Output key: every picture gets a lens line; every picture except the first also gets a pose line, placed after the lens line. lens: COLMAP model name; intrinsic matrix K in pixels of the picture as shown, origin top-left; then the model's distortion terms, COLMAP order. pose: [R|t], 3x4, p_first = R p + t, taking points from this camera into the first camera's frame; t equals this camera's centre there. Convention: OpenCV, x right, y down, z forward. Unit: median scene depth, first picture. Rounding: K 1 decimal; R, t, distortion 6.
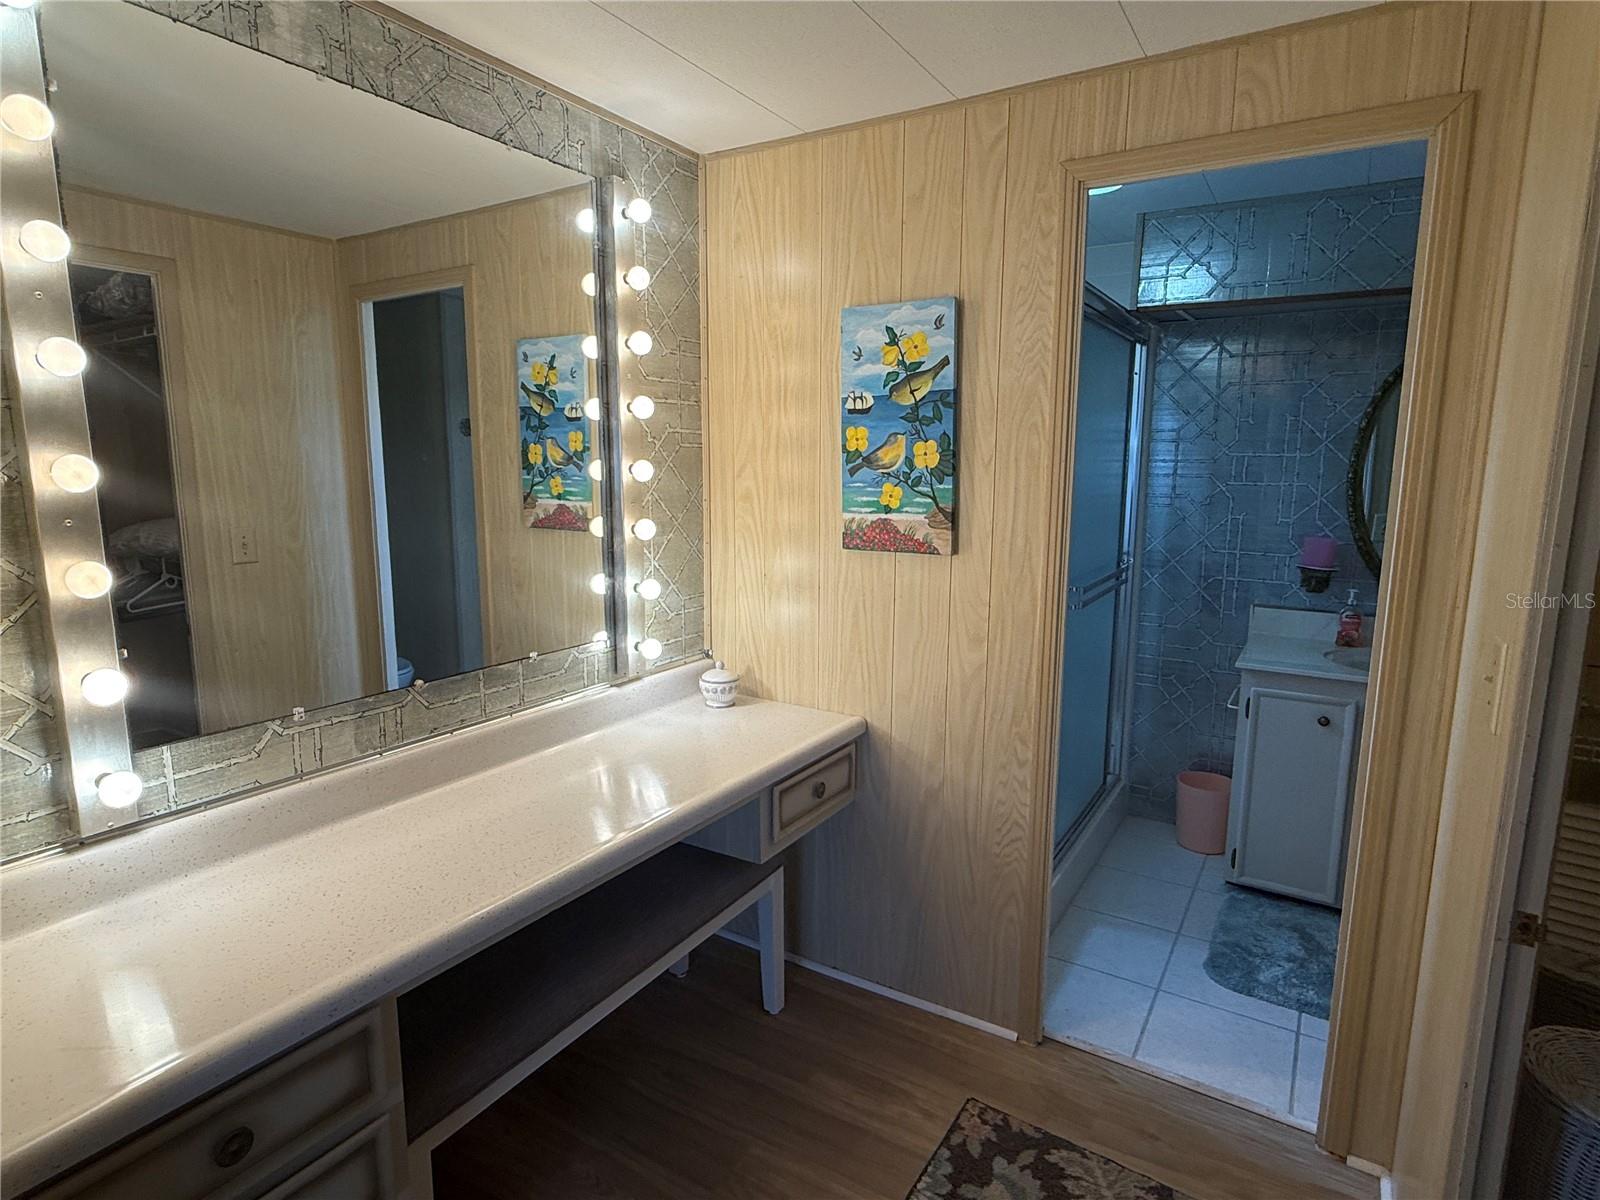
lens RADIAL K [[858.7, 0, 801.9], [0, 858.7, 603.8], [0, 0, 1]] dist [0.000649, -0.000163]
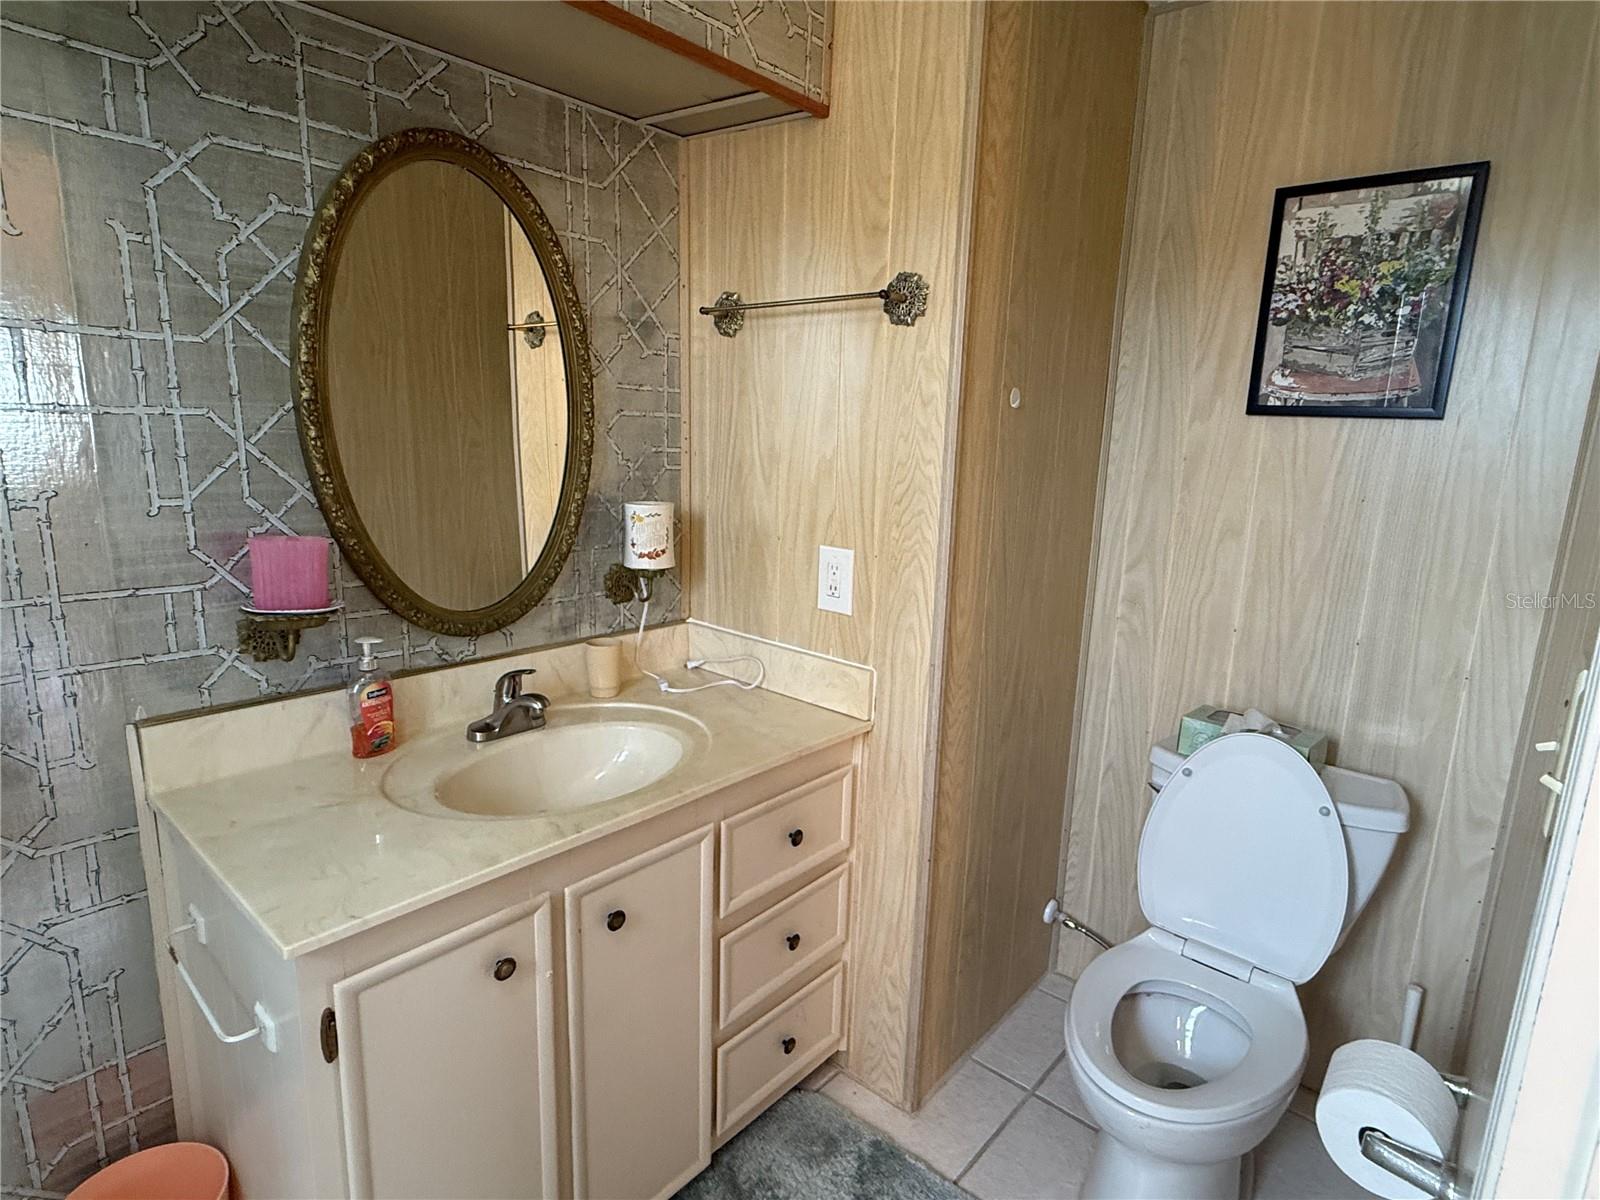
lens RADIAL K [[858.7, 0, 801.9], [0, 858.7, 603.8], [0, 0, 1]] dist [0.000649, -0.000163]
pose [[0.158352, -0.201194, 0.966667, 0.212466], [0.130498, 0.974696, 0.181488, -0.085794], [-0.978721, 0.097409, 0.180600, 0.642390]]
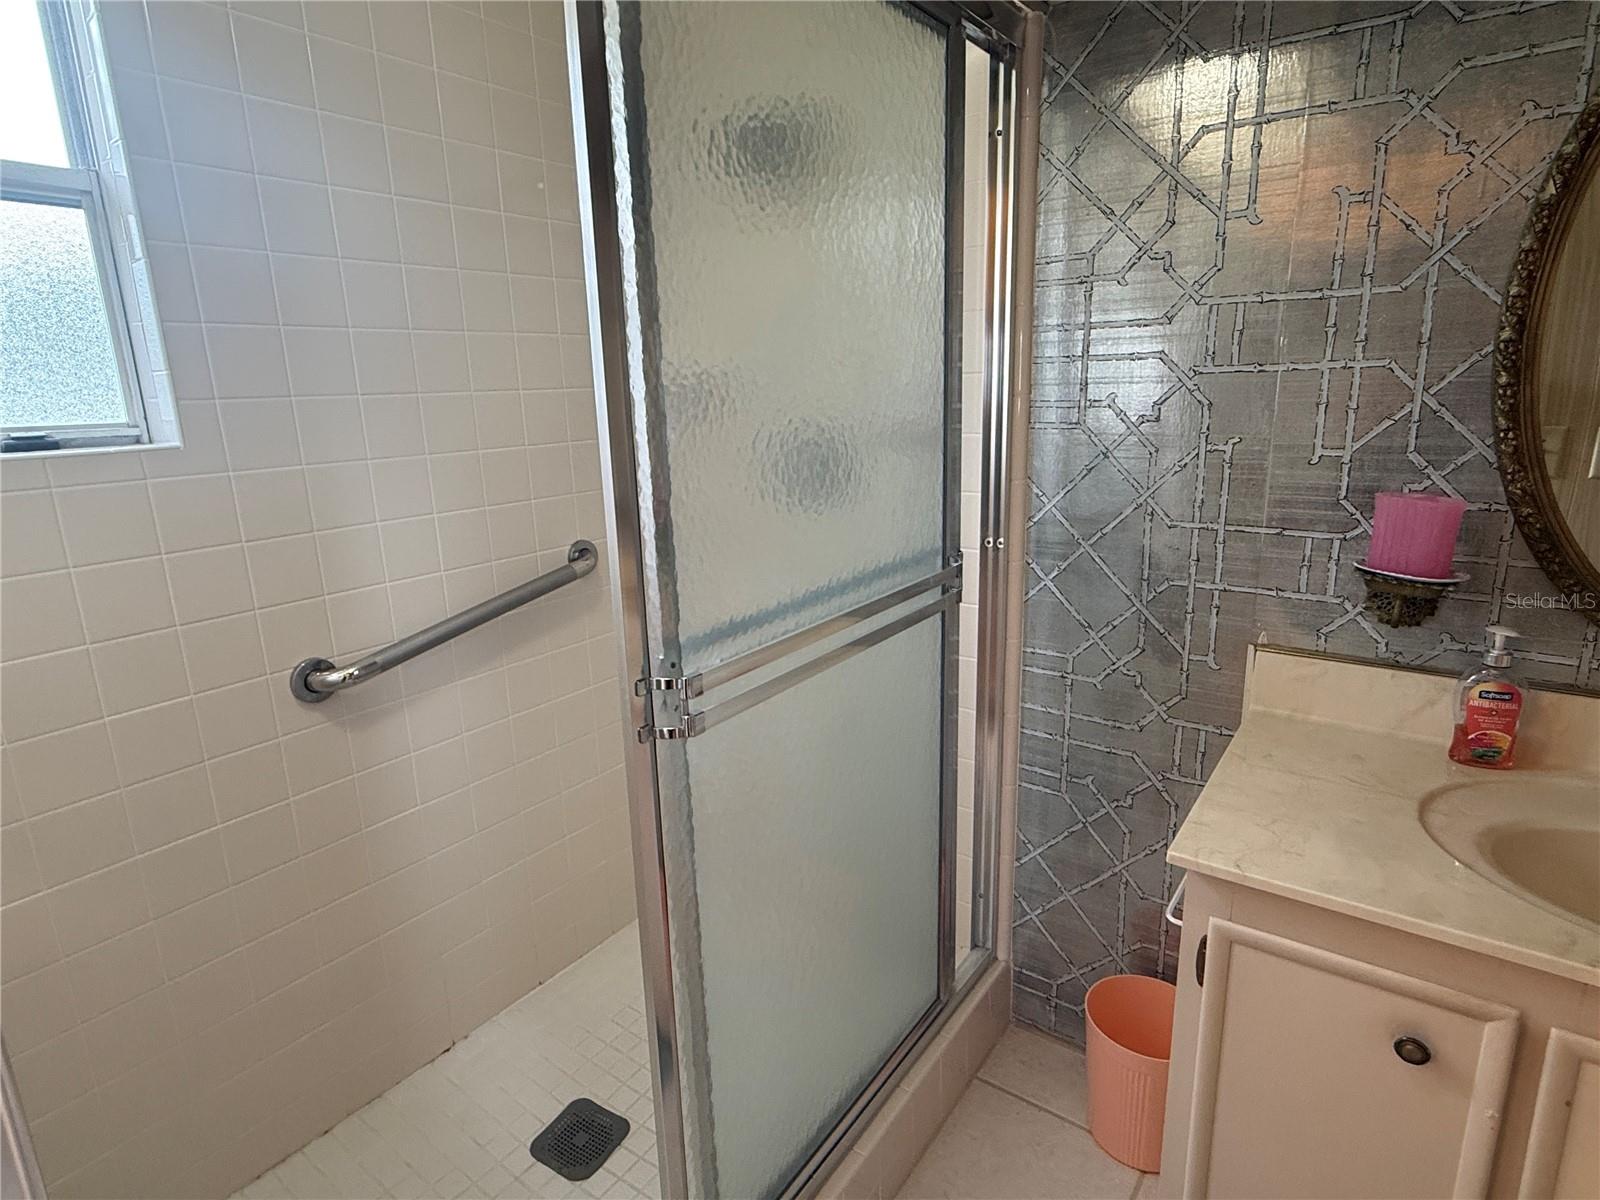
lens RADIAL K [[864.6, 0, 787.2], [0, 864.6, 598.2], [0, 0, 1]] dist [0.001916, -0.000451]
pose [[0.996439, -0.014530, -0.083060, 0.330008], [0.020783, 0.996973, 0.074924, -0.063843], [0.081720, -0.076384, 0.993724, 0.549541]]
